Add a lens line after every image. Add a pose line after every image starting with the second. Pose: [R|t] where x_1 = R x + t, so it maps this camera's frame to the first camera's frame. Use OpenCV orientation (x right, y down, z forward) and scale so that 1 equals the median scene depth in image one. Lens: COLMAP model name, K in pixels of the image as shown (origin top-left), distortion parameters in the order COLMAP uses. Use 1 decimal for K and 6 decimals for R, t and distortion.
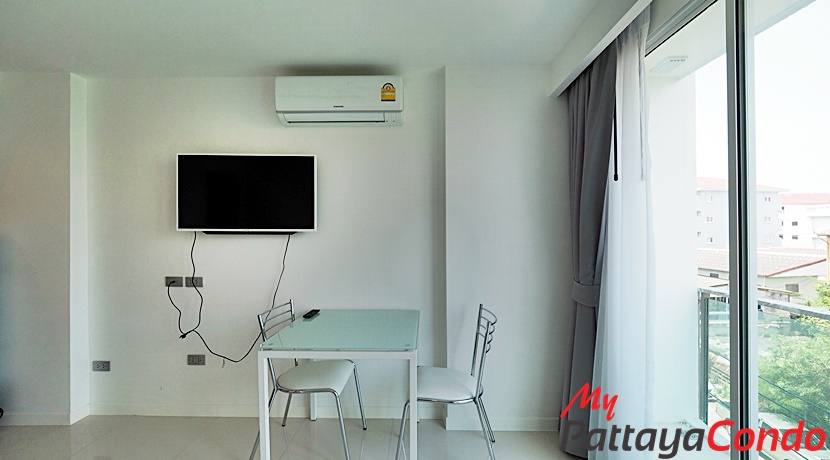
lens RADIAL K [[348.6, 0, 413.9], [0, 348.6, 229.9], [0, 0, 1]] dist [-0.002502, -0.001517]
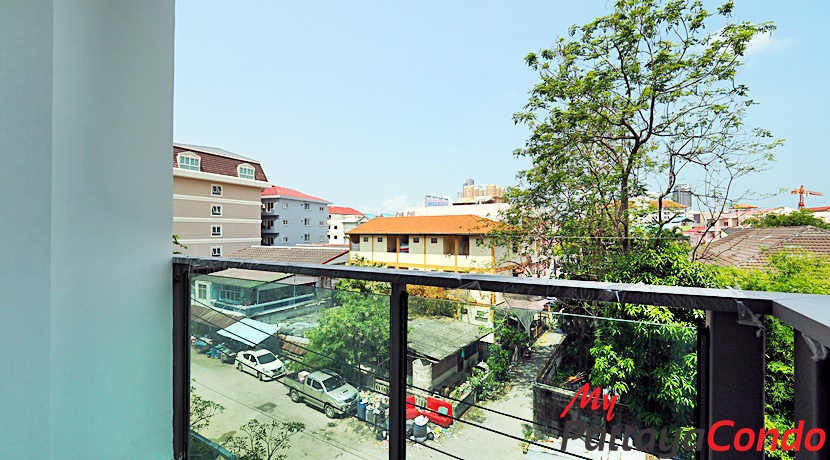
lens RADIAL K [[348.6, 0, 417.7], [0, 348.6, 226.0], [0, 0, 1]] dist [-0.002502, -0.001517]
pose [[0.487704, 0.018717, 0.872808, 0.442741], [-0.002930, 0.999800, -0.019803, 0.097070], [-0.873004, 0.007101, 0.487661, 0.251314]]
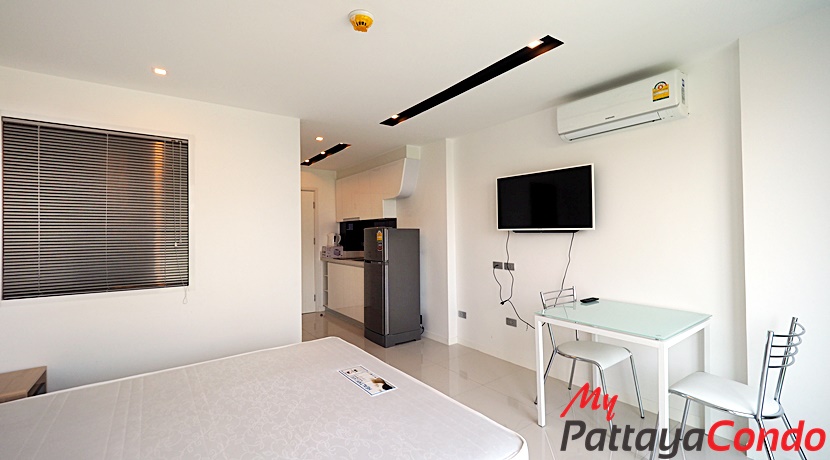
lens RADIAL K [[348.6, 0, 418.7], [0, 348.6, 226.9], [0, 0, 1]] dist [-0.002502, -0.001517]
pose [[0.619832, -0.017685, -0.784535, 0.254454], [0.014900, 0.999831, -0.010765, -0.001090], [0.784593, -0.005017, 0.619991, -0.162260]]
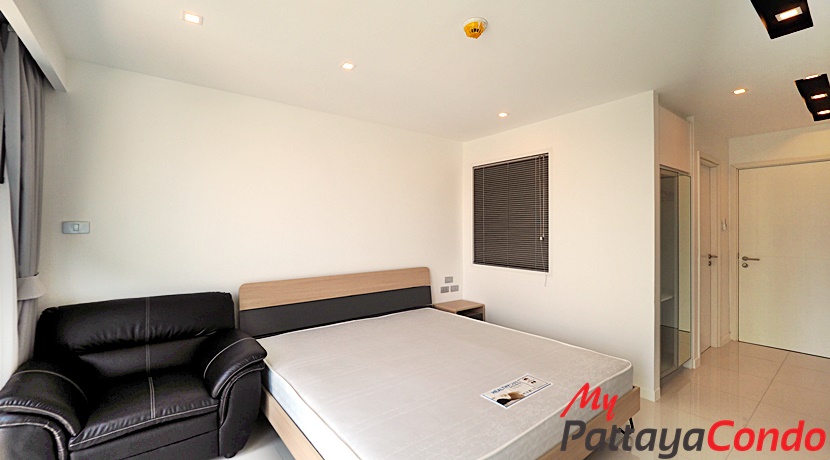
lens RADIAL K [[348.6, 0, 412.6], [0, 348.6, 227.4], [0, 0, 1]] dist [-0.002502, -0.001517]
pose [[-0.777682, 0.003752, -0.628646, 0.194791], [0.007934, 0.999961, -0.003846, -0.011045], [0.628608, -0.007979, -0.777682, 0.665297]]
